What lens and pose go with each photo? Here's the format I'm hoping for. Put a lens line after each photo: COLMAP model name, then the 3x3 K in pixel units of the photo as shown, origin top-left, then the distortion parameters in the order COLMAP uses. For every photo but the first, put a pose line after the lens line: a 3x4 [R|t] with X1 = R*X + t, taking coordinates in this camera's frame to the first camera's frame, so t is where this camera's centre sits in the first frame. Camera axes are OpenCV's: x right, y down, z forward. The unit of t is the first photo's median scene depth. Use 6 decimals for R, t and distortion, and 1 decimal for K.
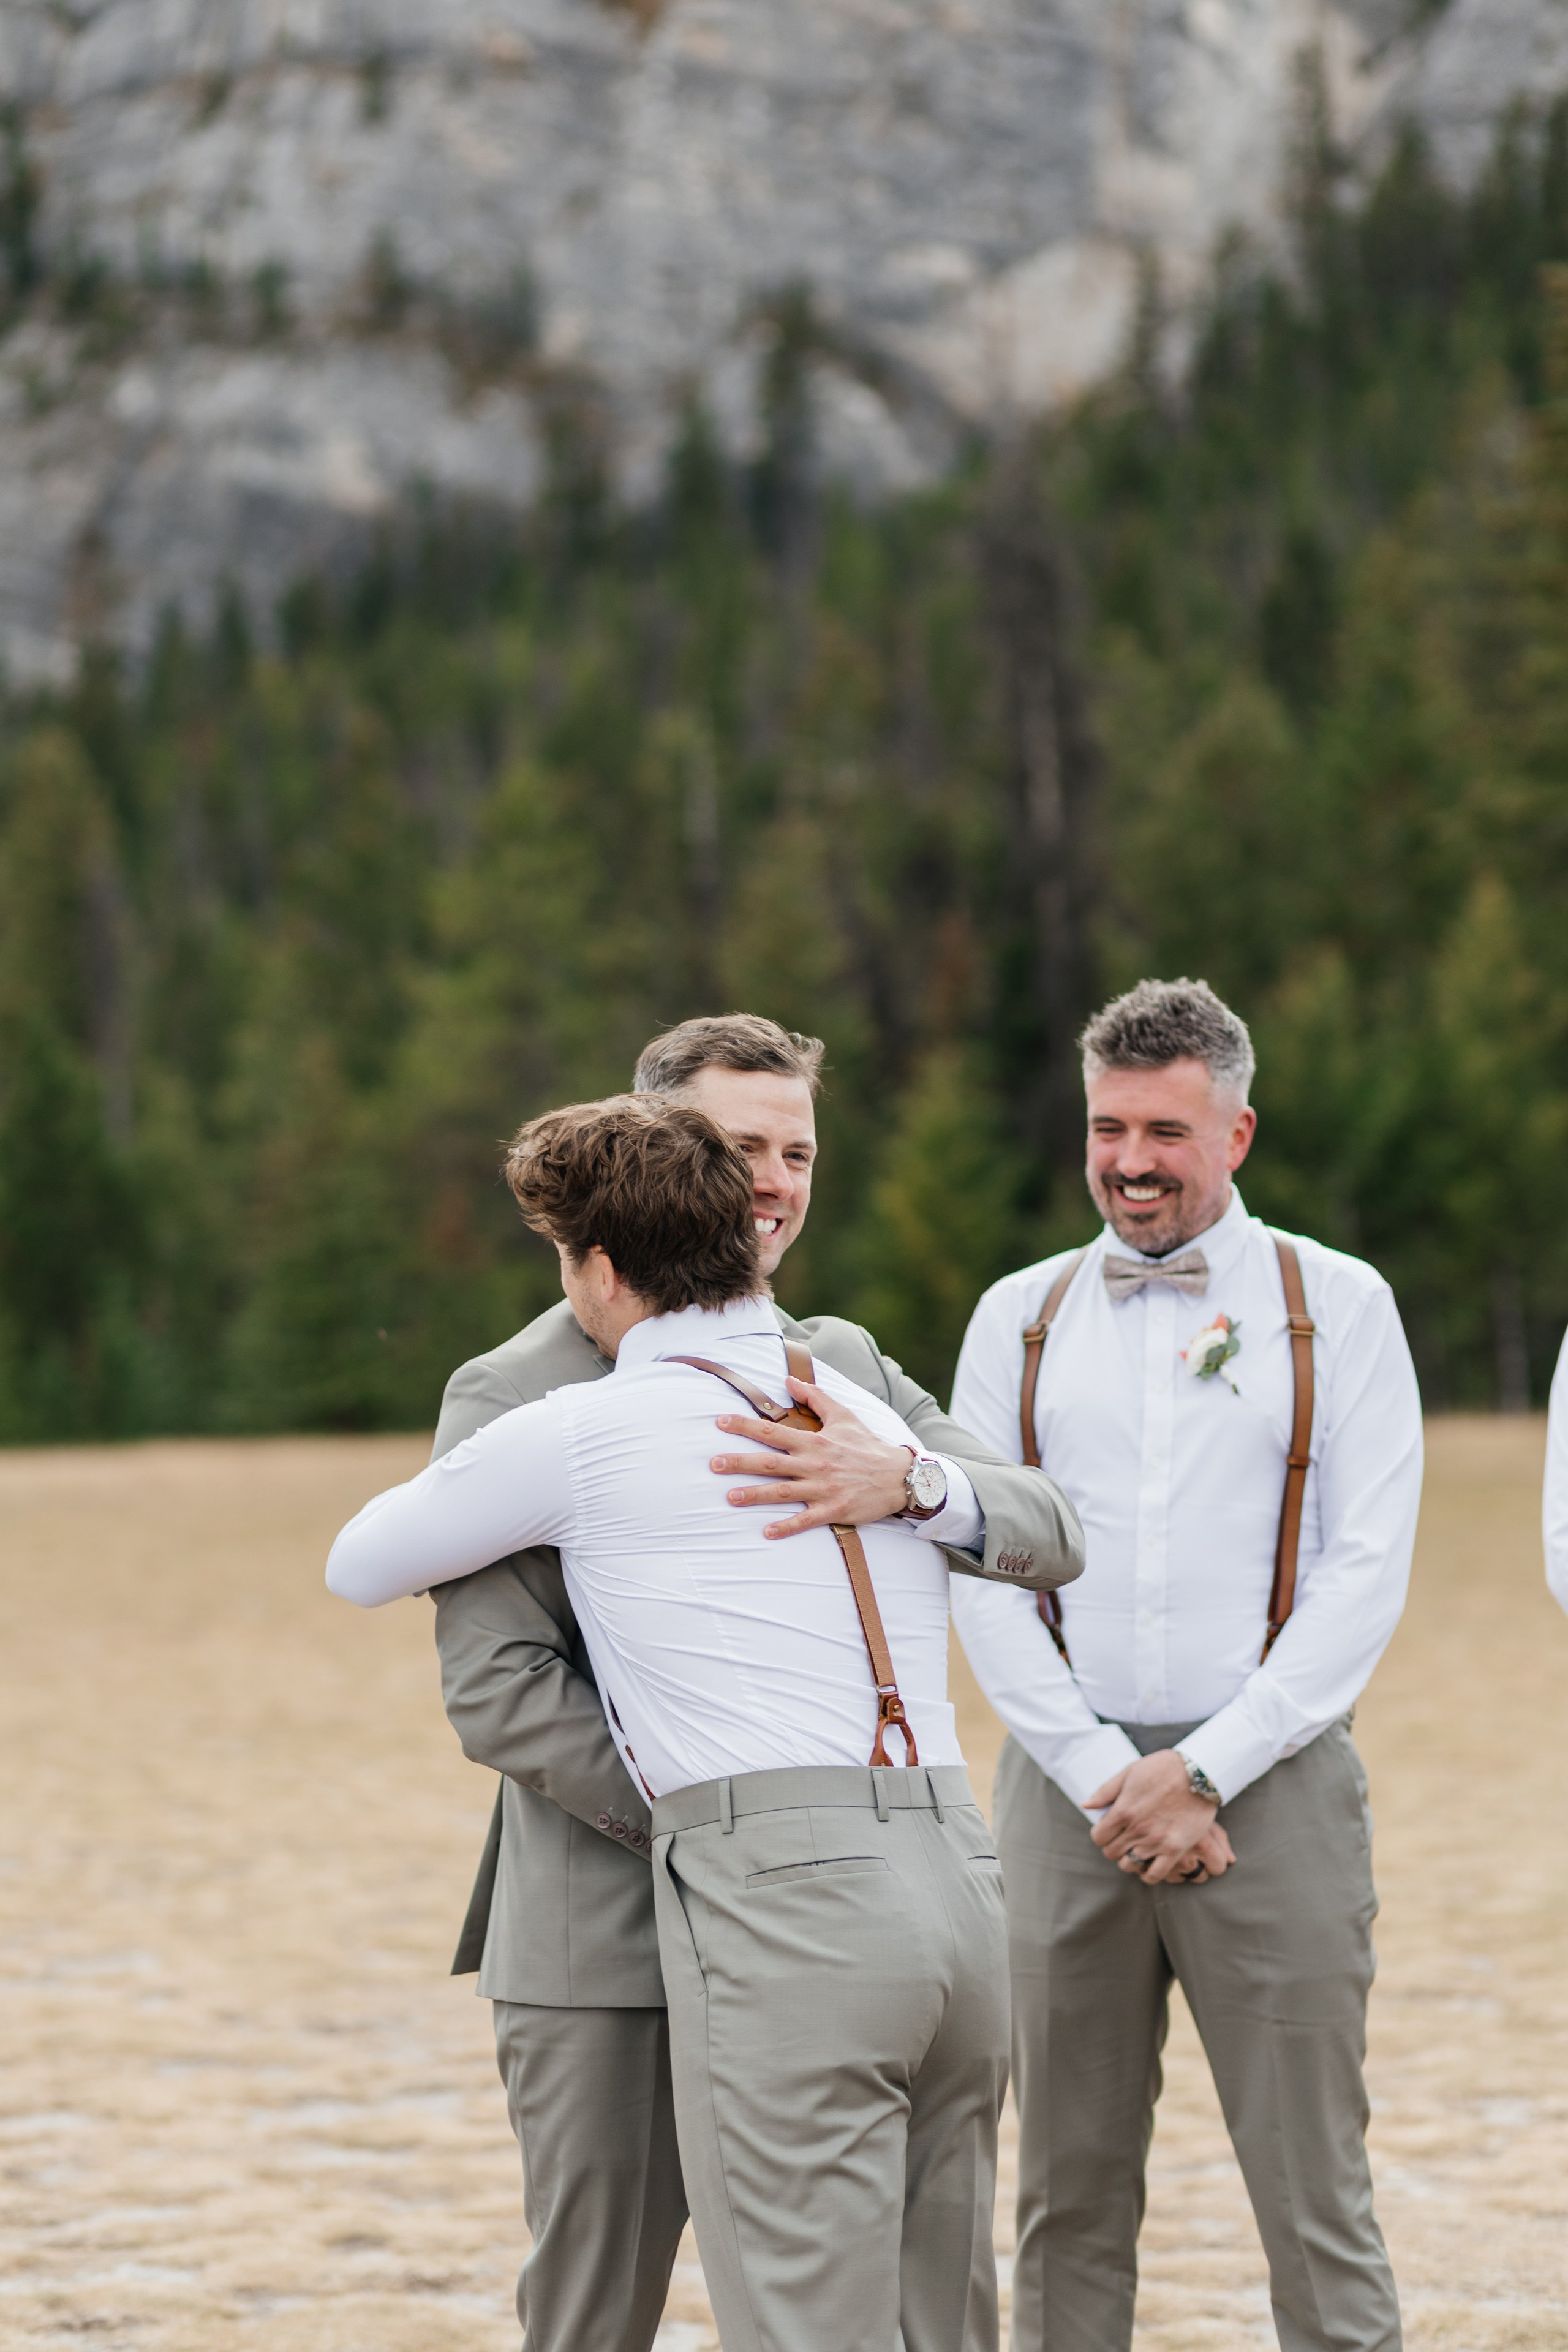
lens RADIAL K [[5708.5, 0, 815.9], [0, 5708.5, 1172.4], [0, 0, 1]] dist [0.077120, -0.877935]
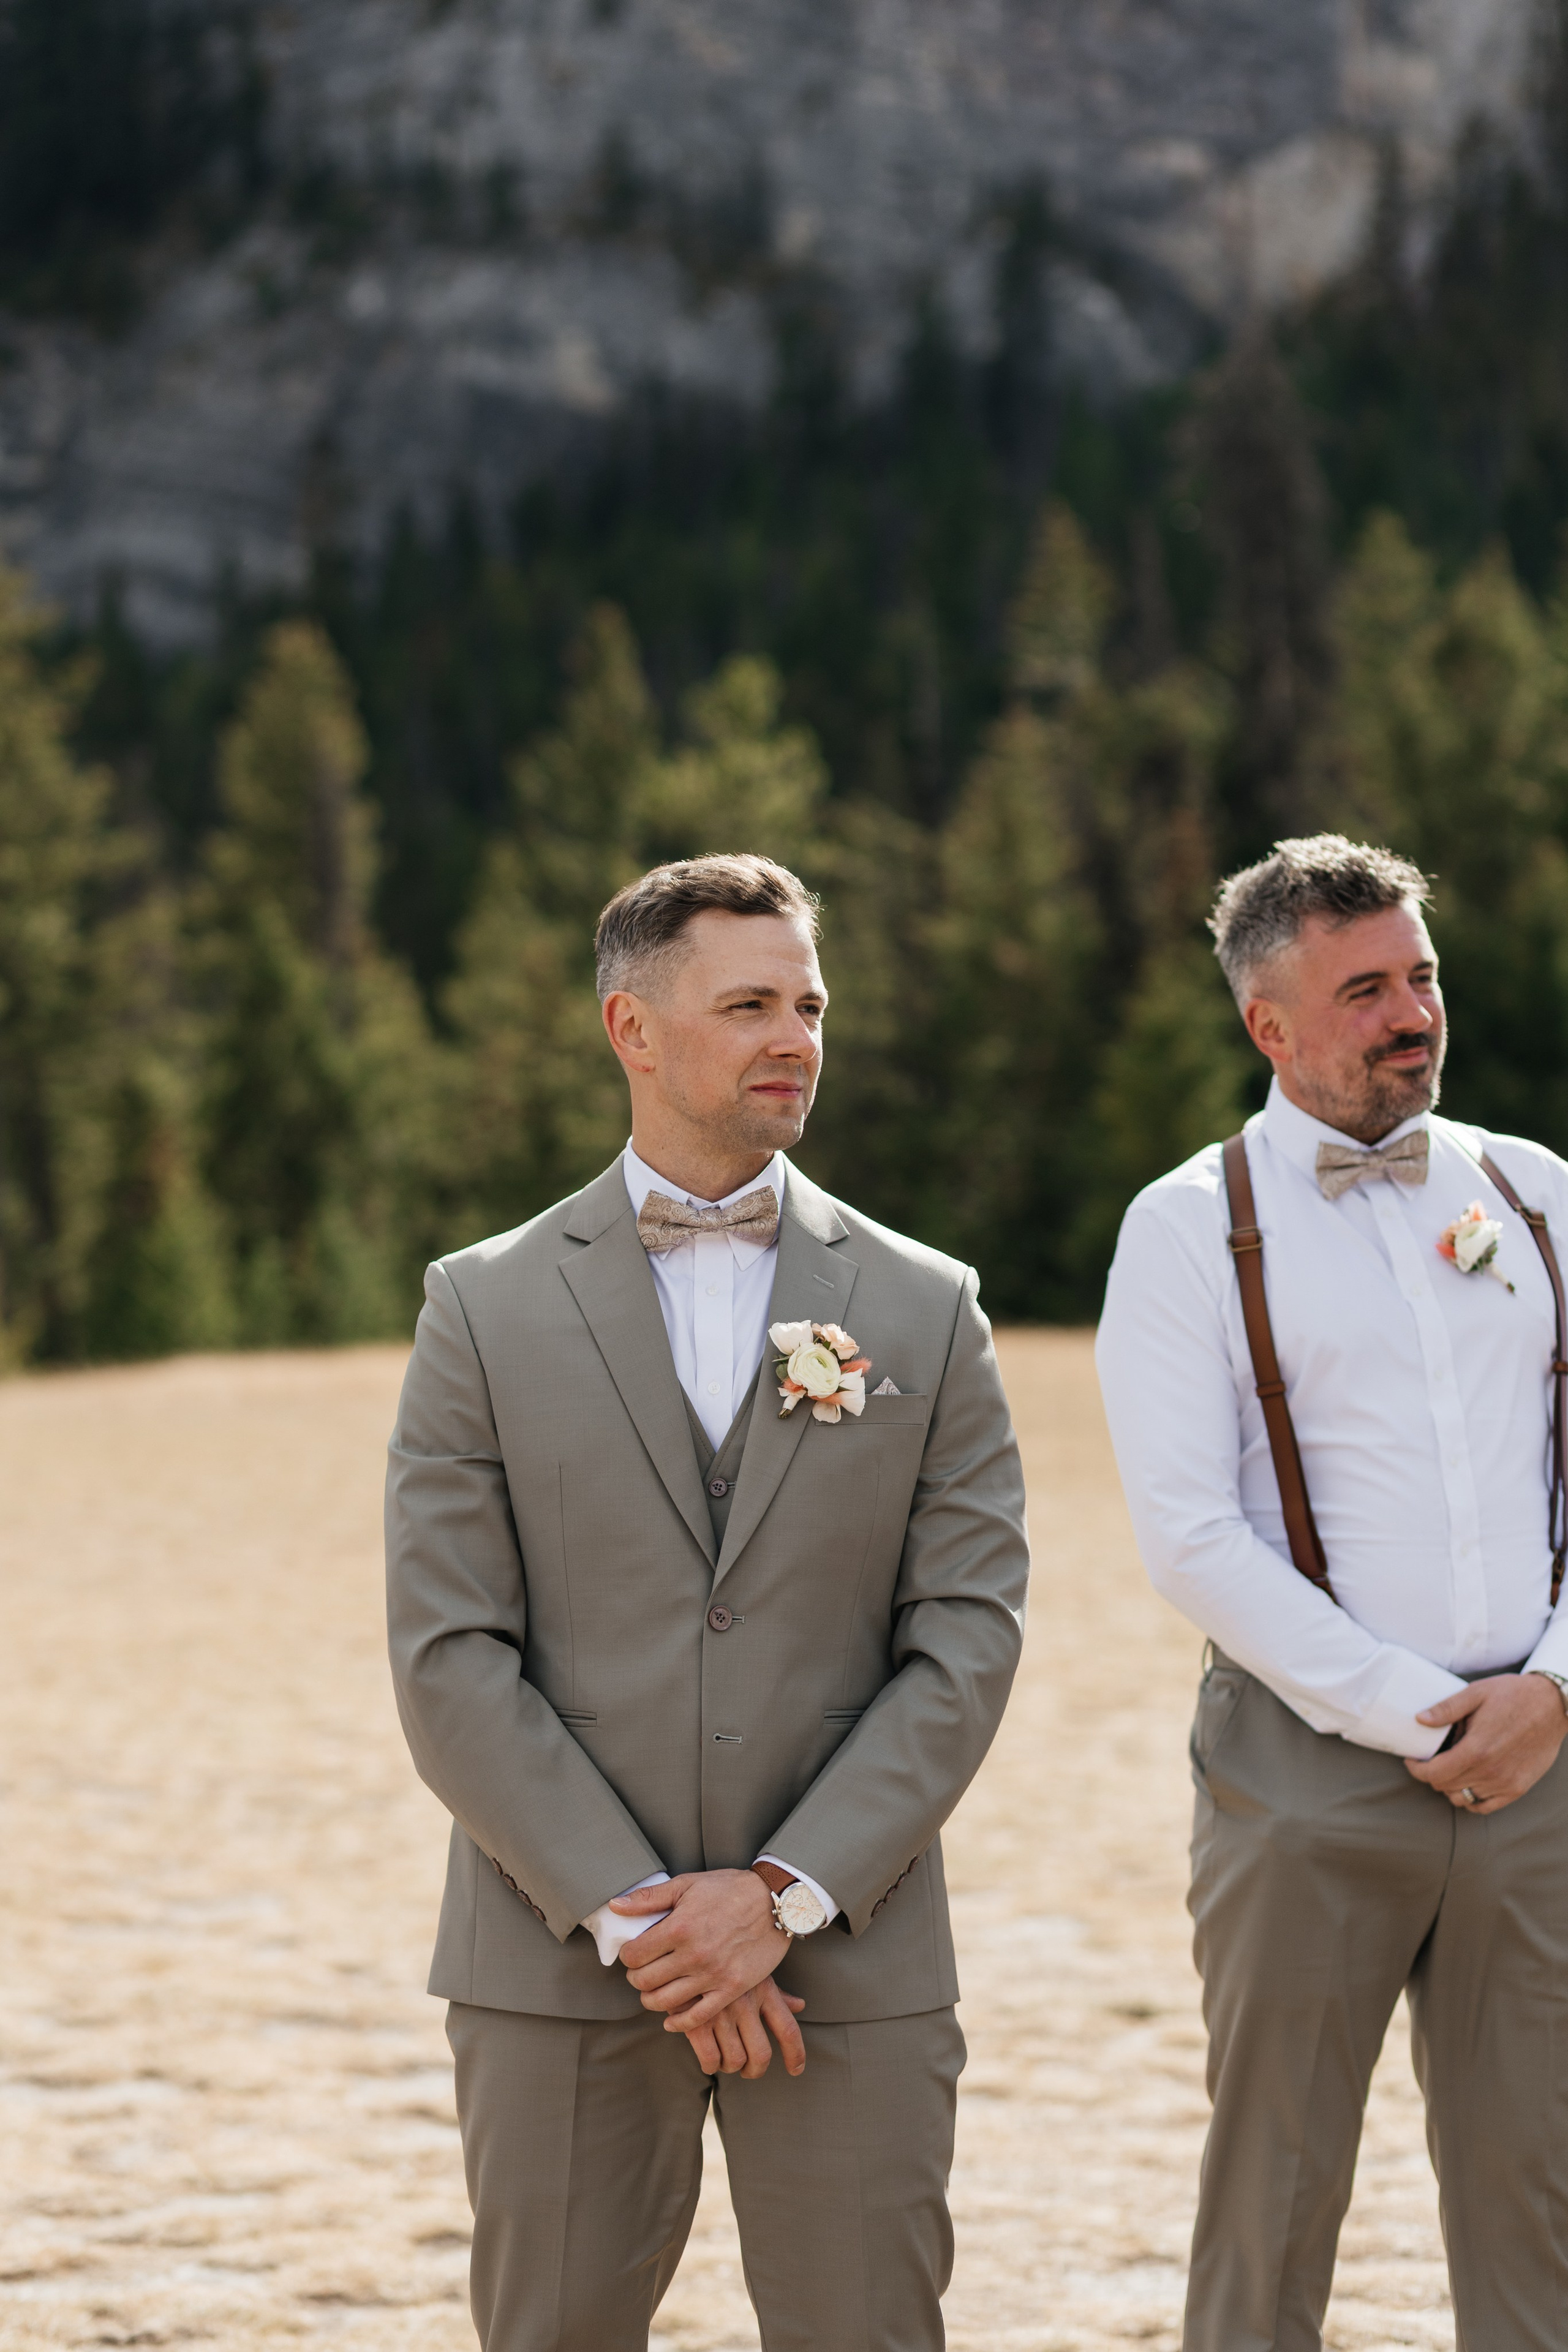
lens RADIAL K [[5492.5, 0, 694.0], [0, 5492.5, 1172.9], [0, 0, 1]] dist [0.026714, 0.481639]
pose [[0.997518, 0.002236, -0.070379, 0.006000], [-0.001084, 0.999865, 0.016400, 0.001286], [0.070406, -0.016283, 0.997385, 0.043147]]
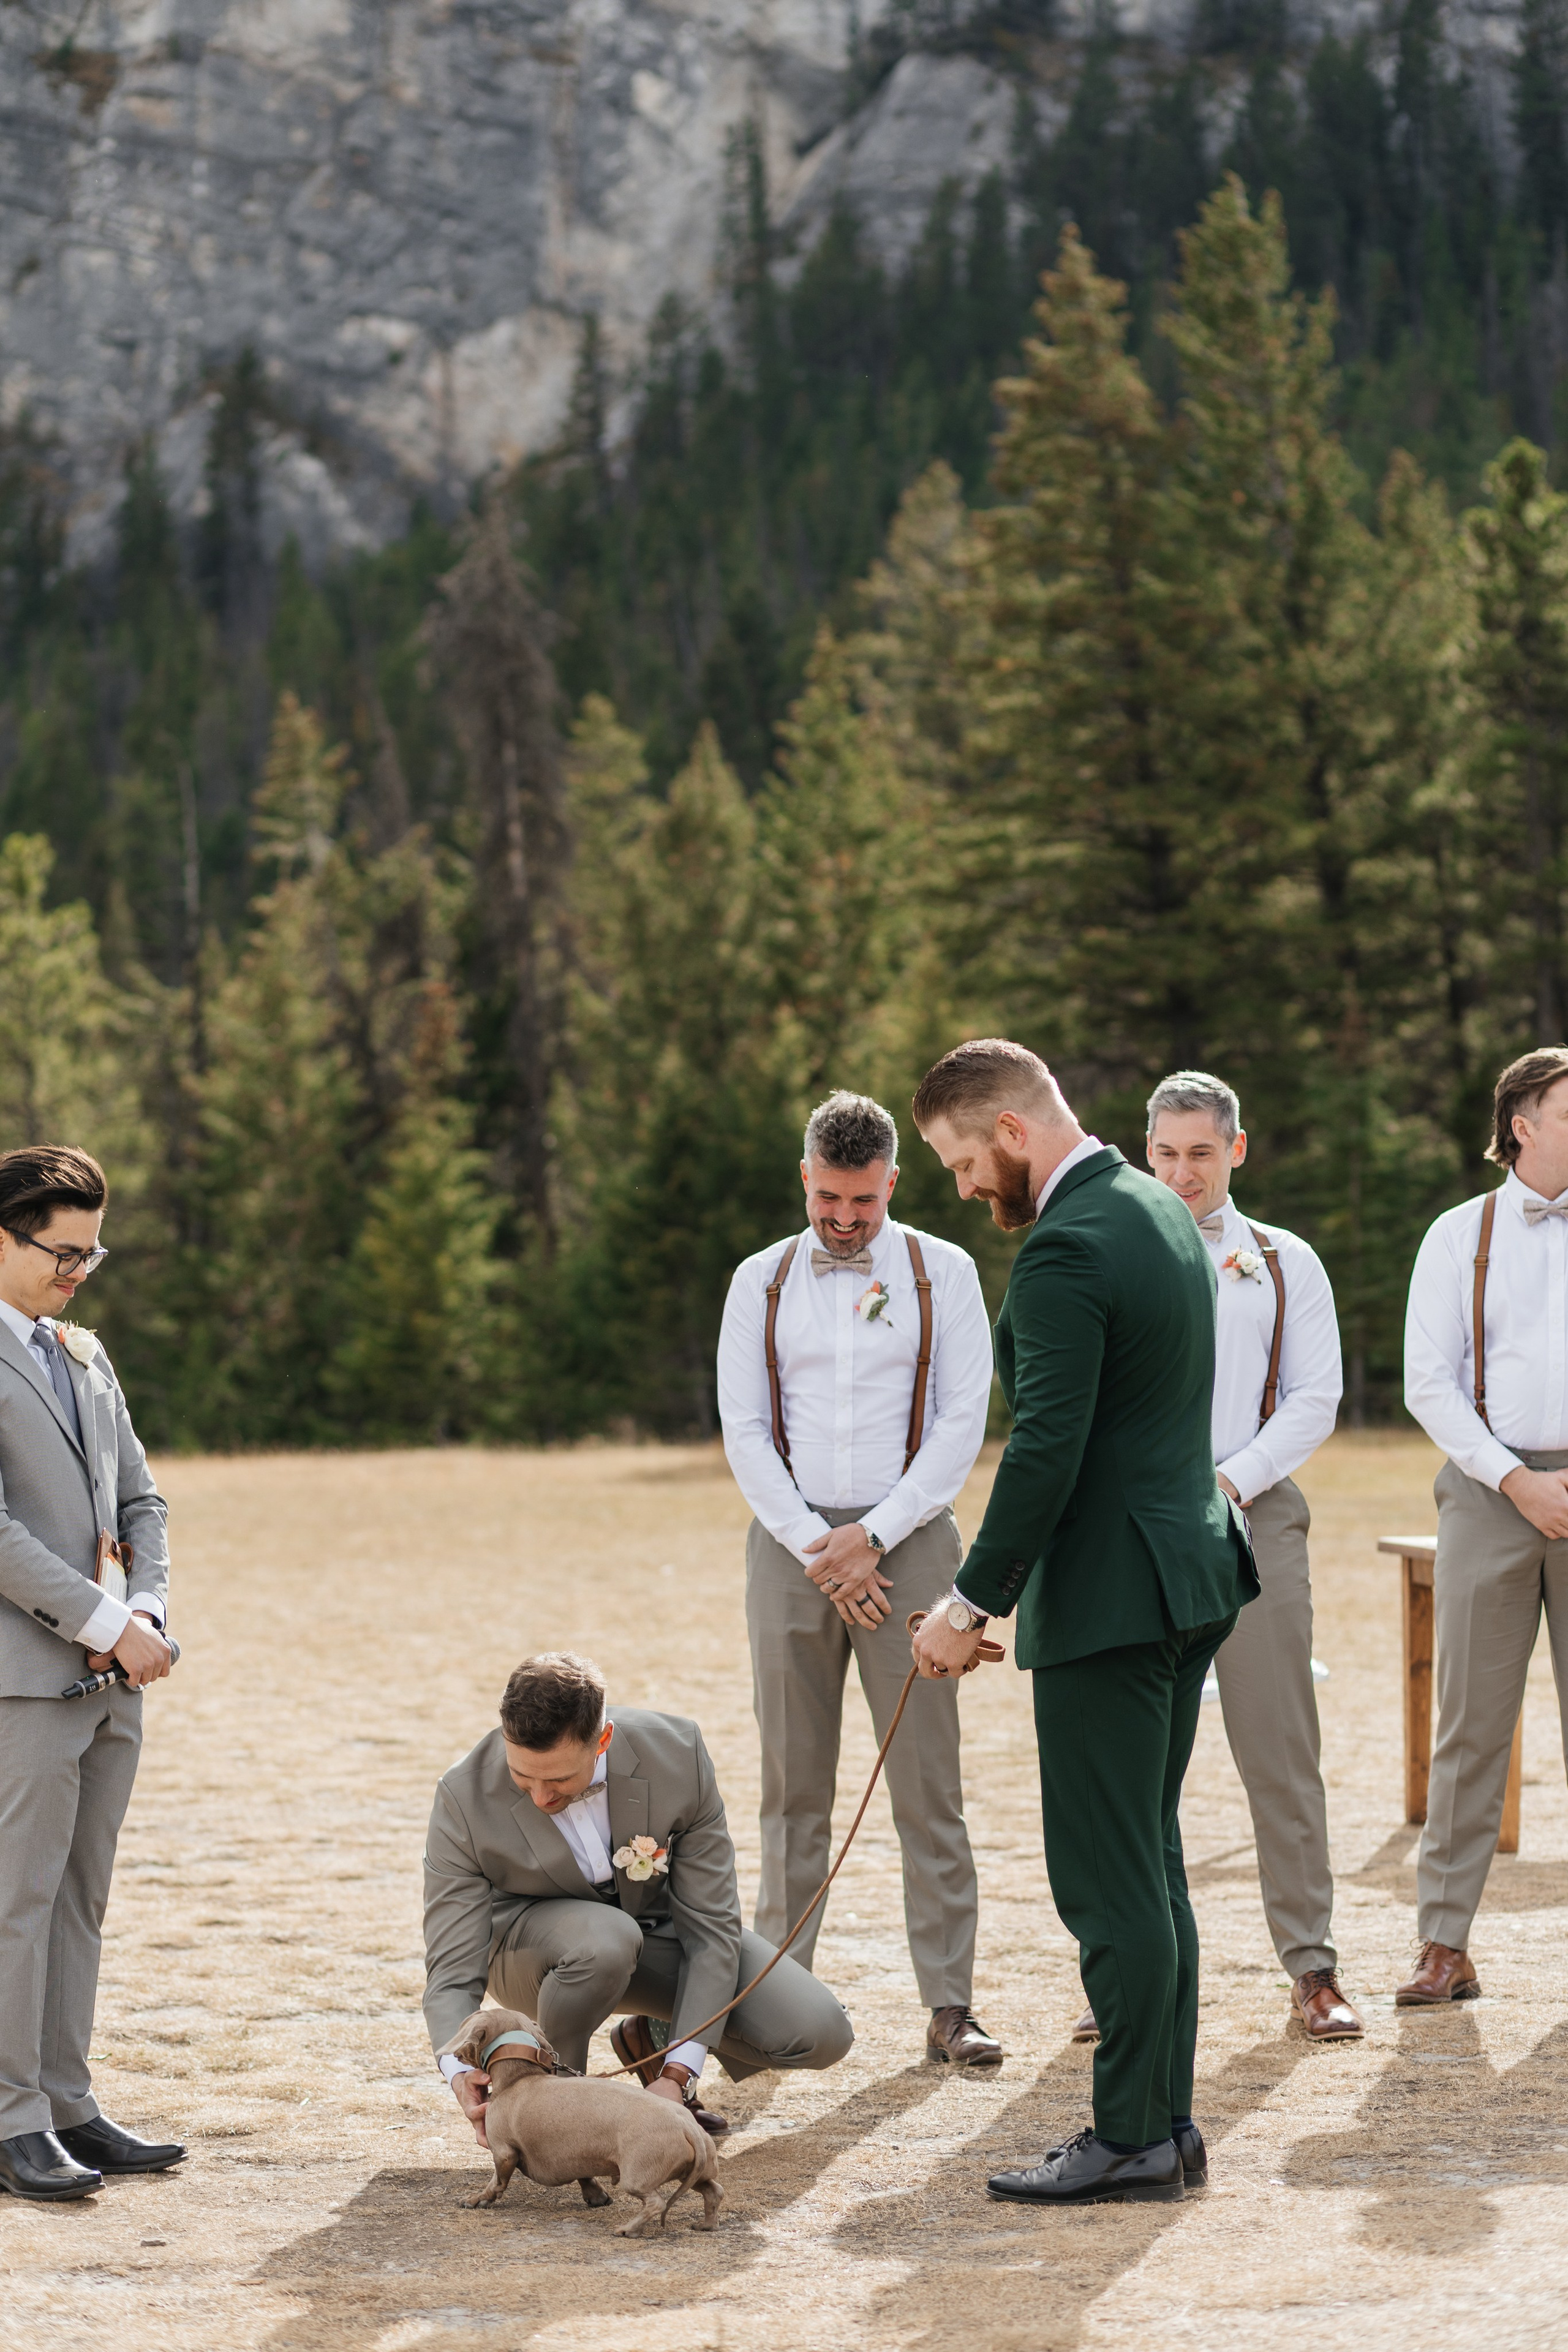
lens RADIAL K [[5949.2, 0, 784.0], [0, 5949.2, 1176.0], [0, 0, 1]] dist [0.012819, -0.292139]
pose [[0.995339, -0.002055, 0.096414, -0.010407], [0.002834, 0.999964, -0.007943, 0.000589], [-0.096394, 0.008179, 0.995310, -0.063310]]
